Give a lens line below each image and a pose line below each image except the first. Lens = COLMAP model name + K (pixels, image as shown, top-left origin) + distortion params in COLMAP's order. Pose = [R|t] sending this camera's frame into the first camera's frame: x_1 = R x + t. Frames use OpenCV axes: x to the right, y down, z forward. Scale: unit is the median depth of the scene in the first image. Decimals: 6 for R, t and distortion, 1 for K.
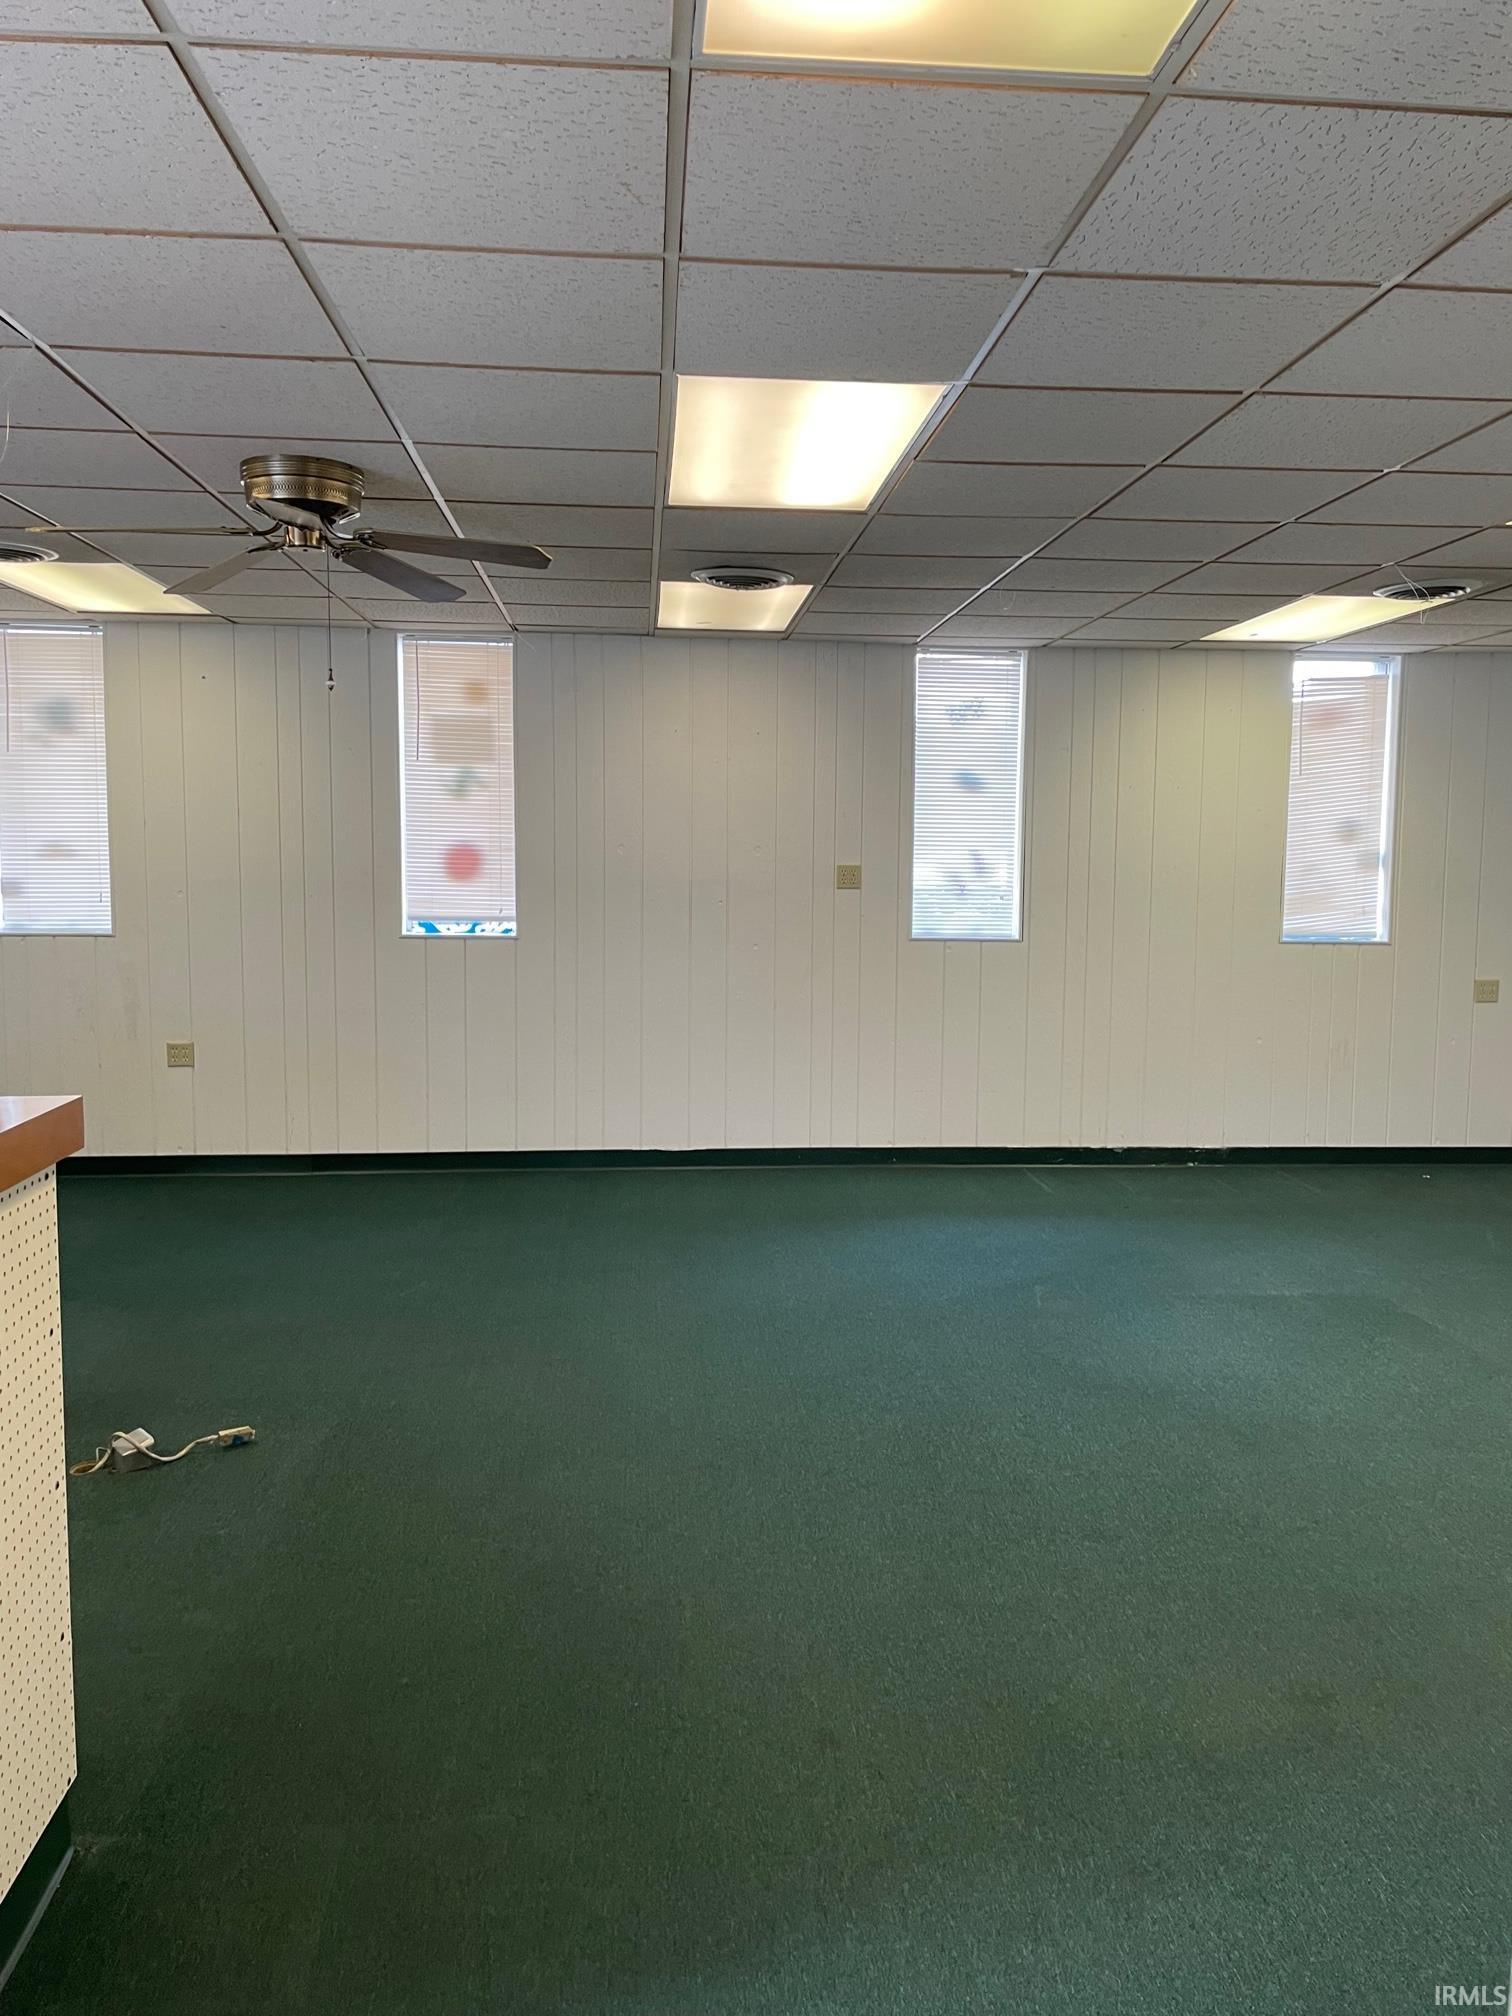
lens RADIAL K [[1534.7, 0, 767.5], [0, 1534.7, 1004.2], [0, 0, 1]] dist [0.096011, -0.115854]
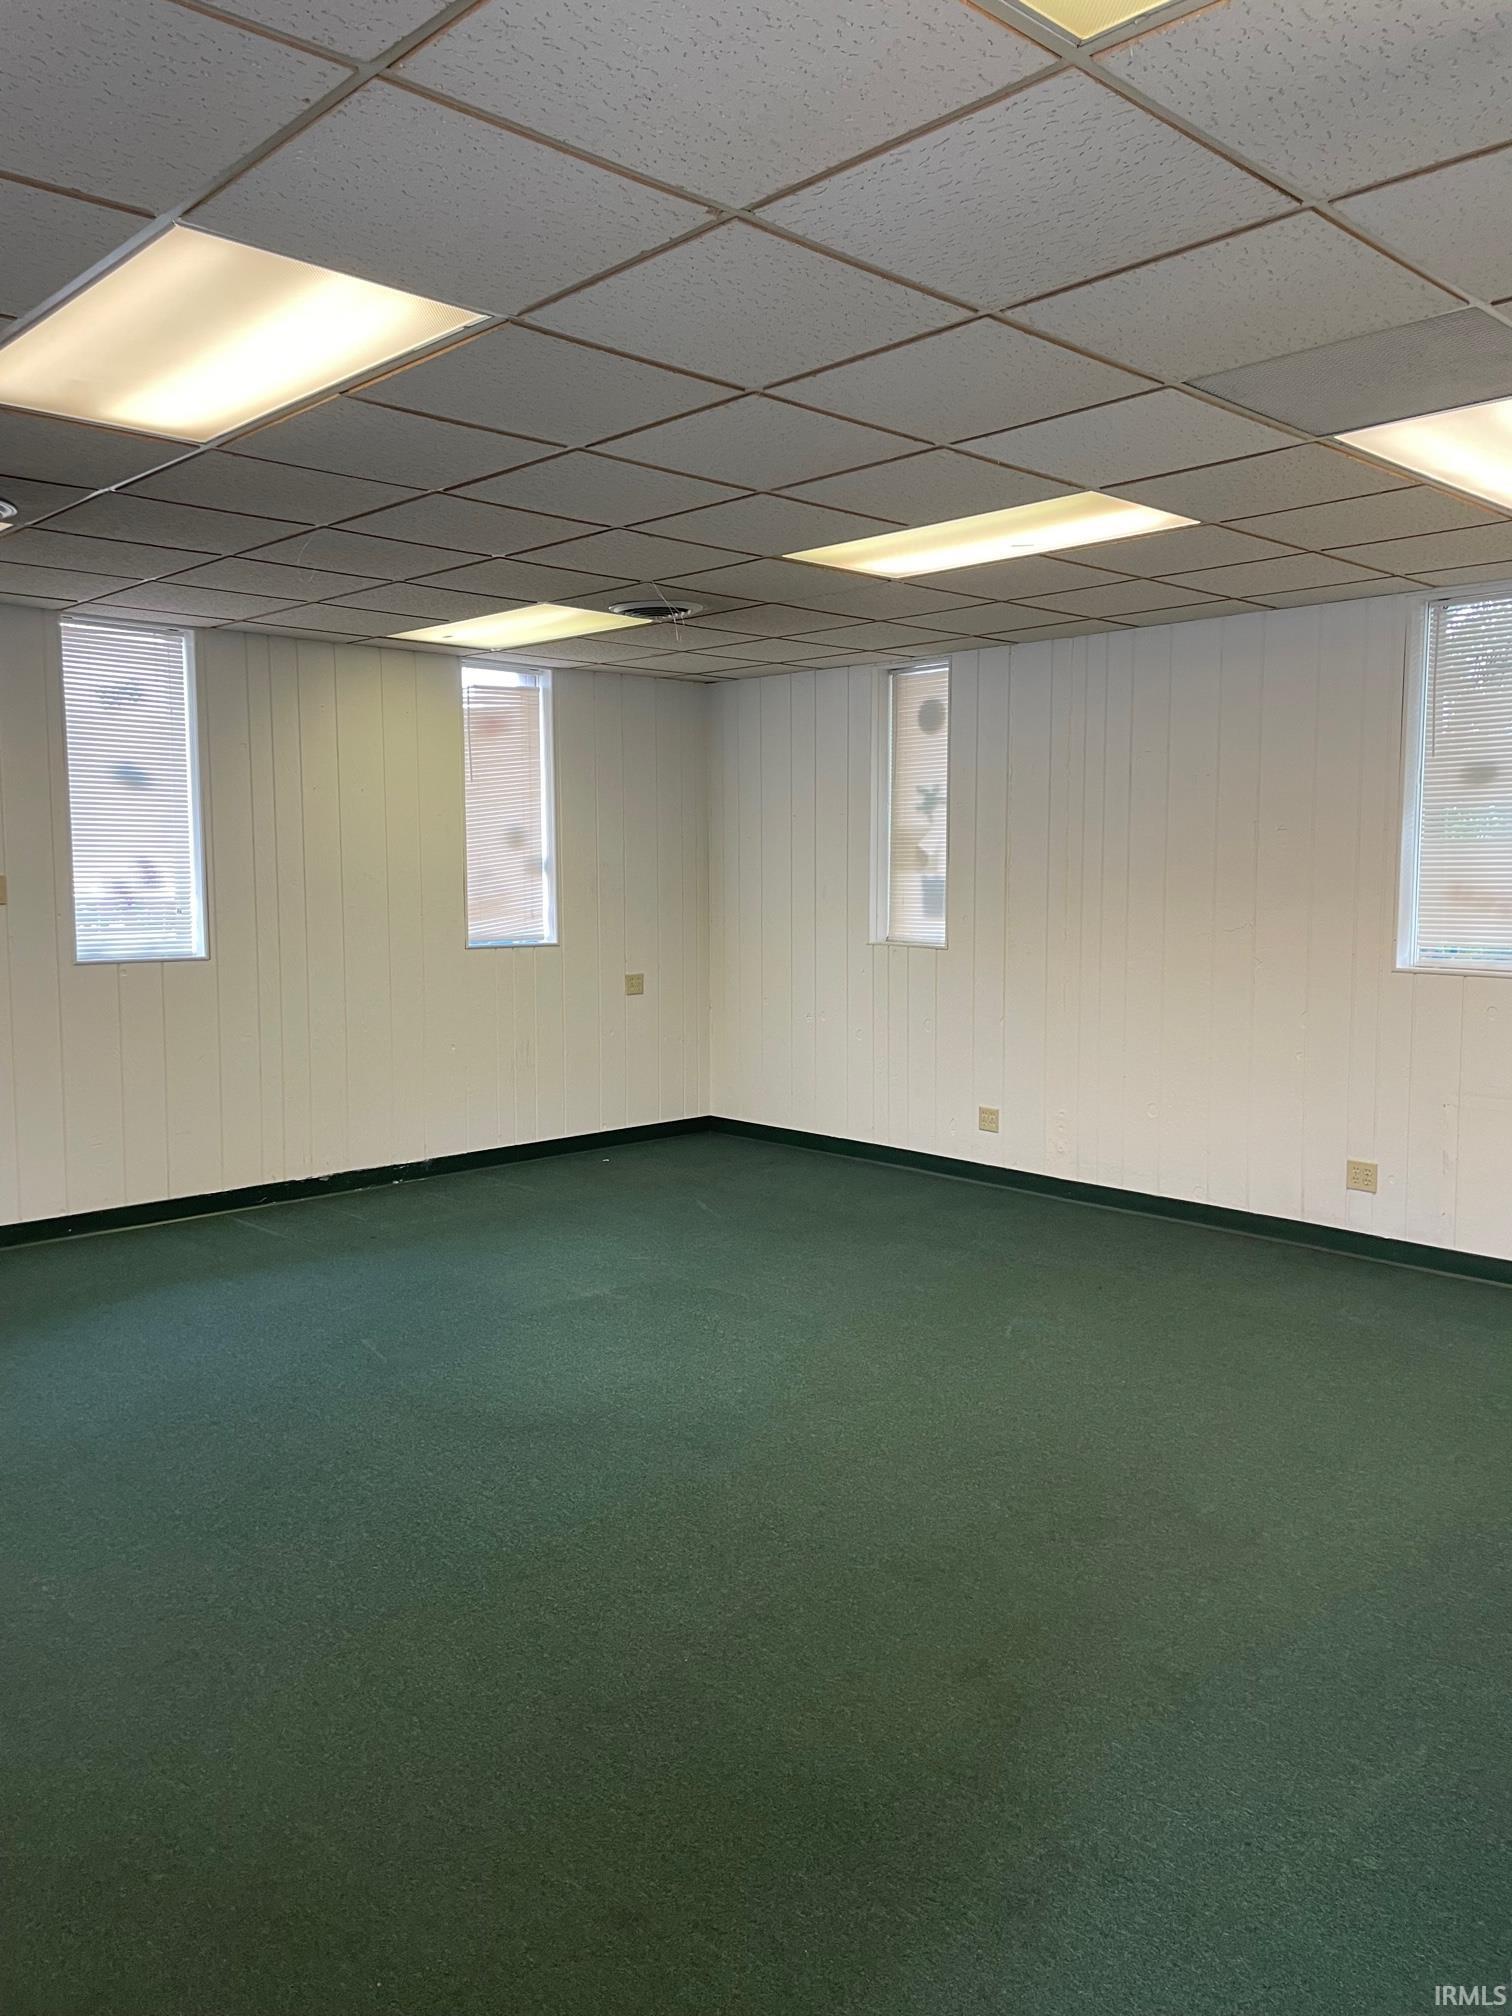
lens RADIAL K [[1534.7, 0, 767.5], [0, 1534.7, 1004.2], [0, 0, 1]] dist [0.096011, -0.115854]
pose [[0.774198, -0.069433, 0.629124, -0.149965], [0.072142, 0.997167, 0.021274, -0.011123], [-0.628819, 0.028916, 0.777014, 0.108532]]
